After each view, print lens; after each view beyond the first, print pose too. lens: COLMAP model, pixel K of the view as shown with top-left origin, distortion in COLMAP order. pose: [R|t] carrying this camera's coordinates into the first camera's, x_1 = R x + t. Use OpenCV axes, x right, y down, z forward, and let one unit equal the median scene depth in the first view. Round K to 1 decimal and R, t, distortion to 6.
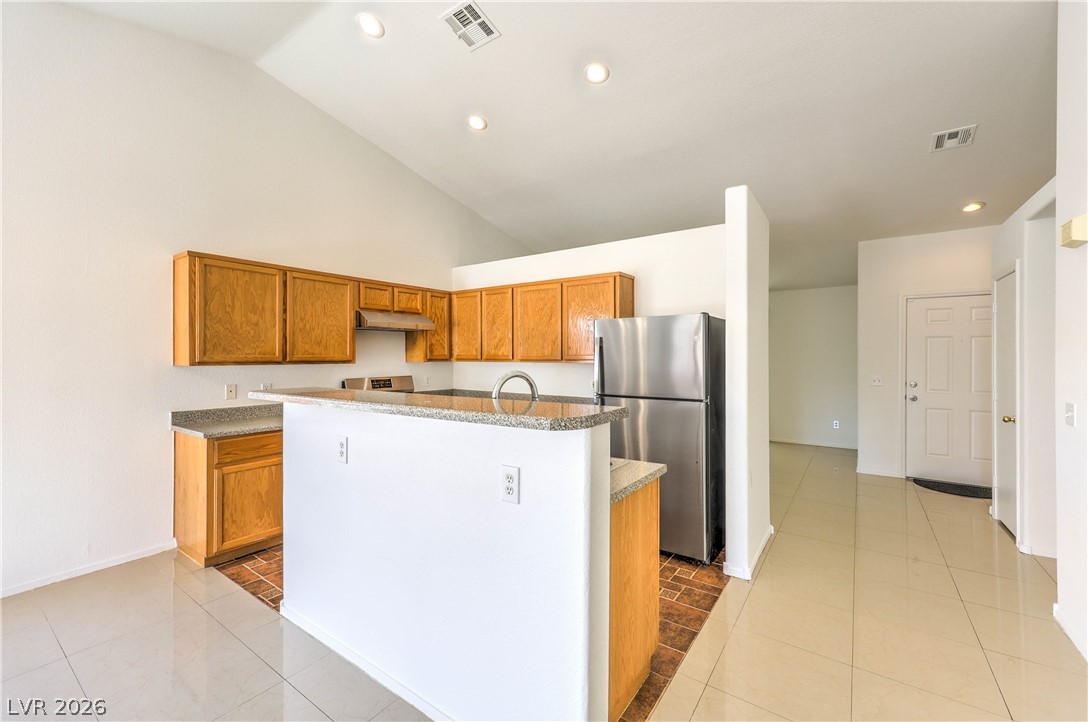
lens RADIAL K [[446.4, 0, 554.2], [0, 446.4, 357.1], [0, 0, 1]] dist [0.001530, -0.000785]
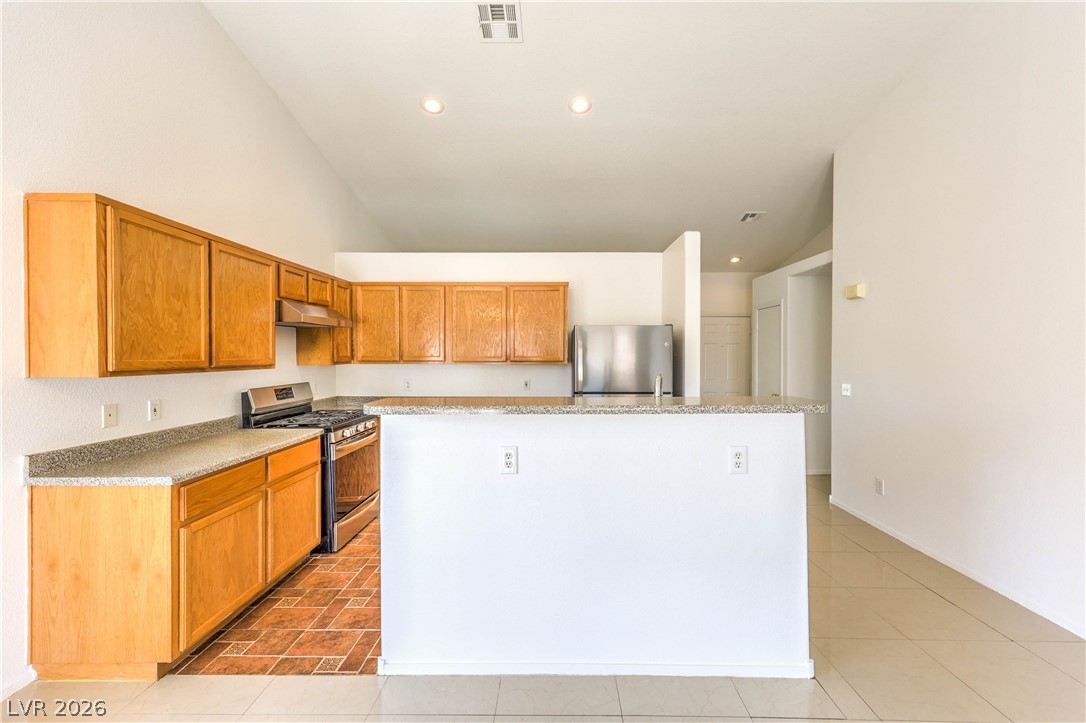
lens RADIAL K [[445.6, 0, 558.6], [0, 445.6, 360.3], [0, 0, 1]] dist [0.001530, -0.000785]
pose [[0.824679, -0.007271, 0.565554, -0.495074], [0.001209, 0.999938, 0.011092, -0.008030], [-0.565600, -0.008464, 0.824637, 0.089139]]
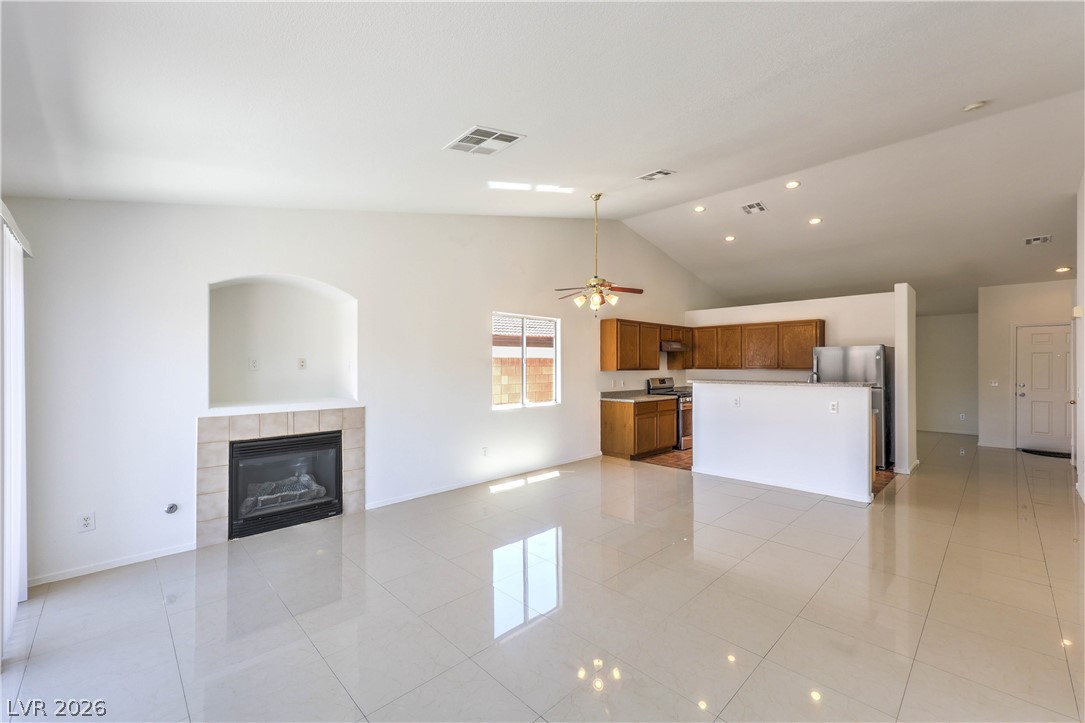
lens RADIAL K [[445.2, 0, 544.3], [0, 445.2, 365.5], [0, 0, 1]] dist [0.001530, -0.000785]
pose [[0.980383, -0.000677, -0.197099, -0.570681], [0.000138, 0.999996, -0.002751, 0.000276], [0.197100, 0.002670, 0.980380, -0.952247]]
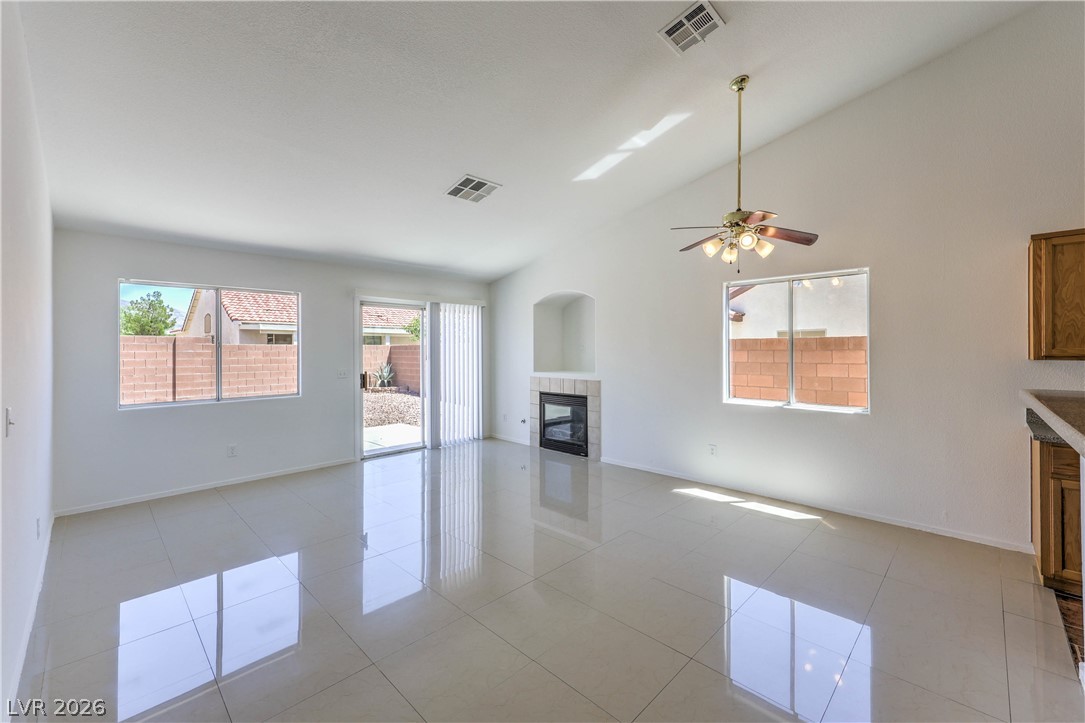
lens RADIAL K [[445.2, 0, 545.6], [0, 445.2, 347.1], [0, 0, 1]] dist [0.001530, -0.000785]
pose [[-0.180747, -0.001916, -0.983528, 0.207028], [0.001450, 0.999996, -0.002214, -0.004483], [0.983529, -0.001826, -0.180744, 0.137775]]
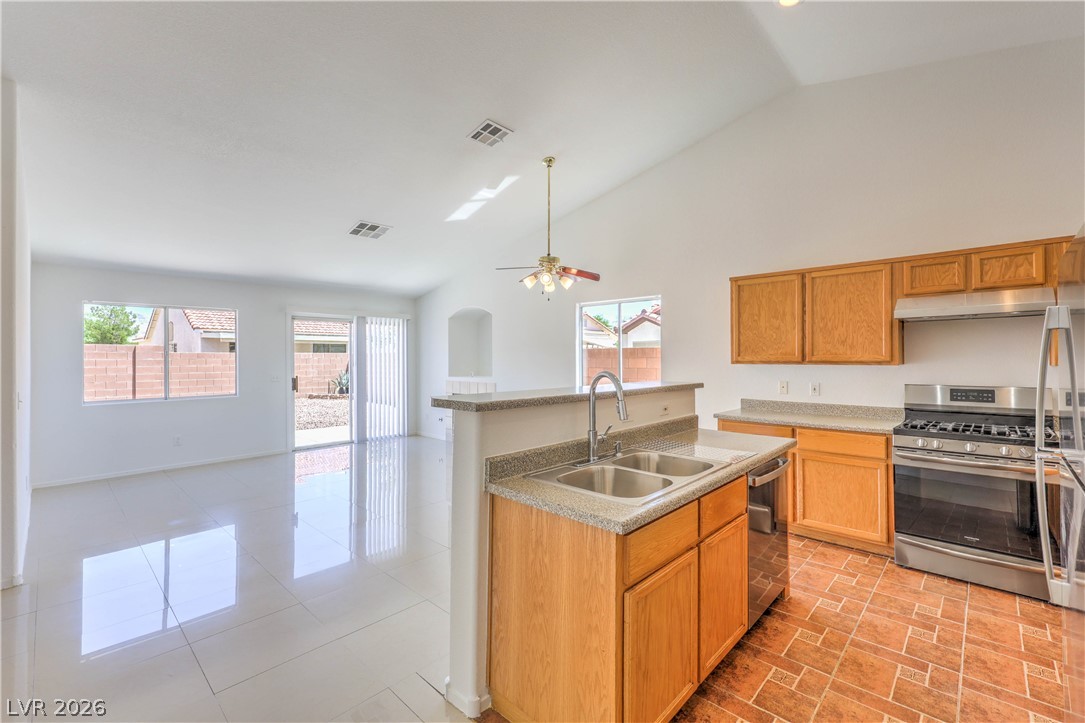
lens RADIAL K [[472.0, 0, 551.2], [0, 472.0, 356.6], [0, 0, 1]] dist [-0.000405, 0.000372]
pose [[-0.157995, 0.001779, -0.987438, 0.509922], [0.002217, 0.999996, 0.001447, -0.004074], [0.987437, -0.001960, -0.157999, 0.538439]]
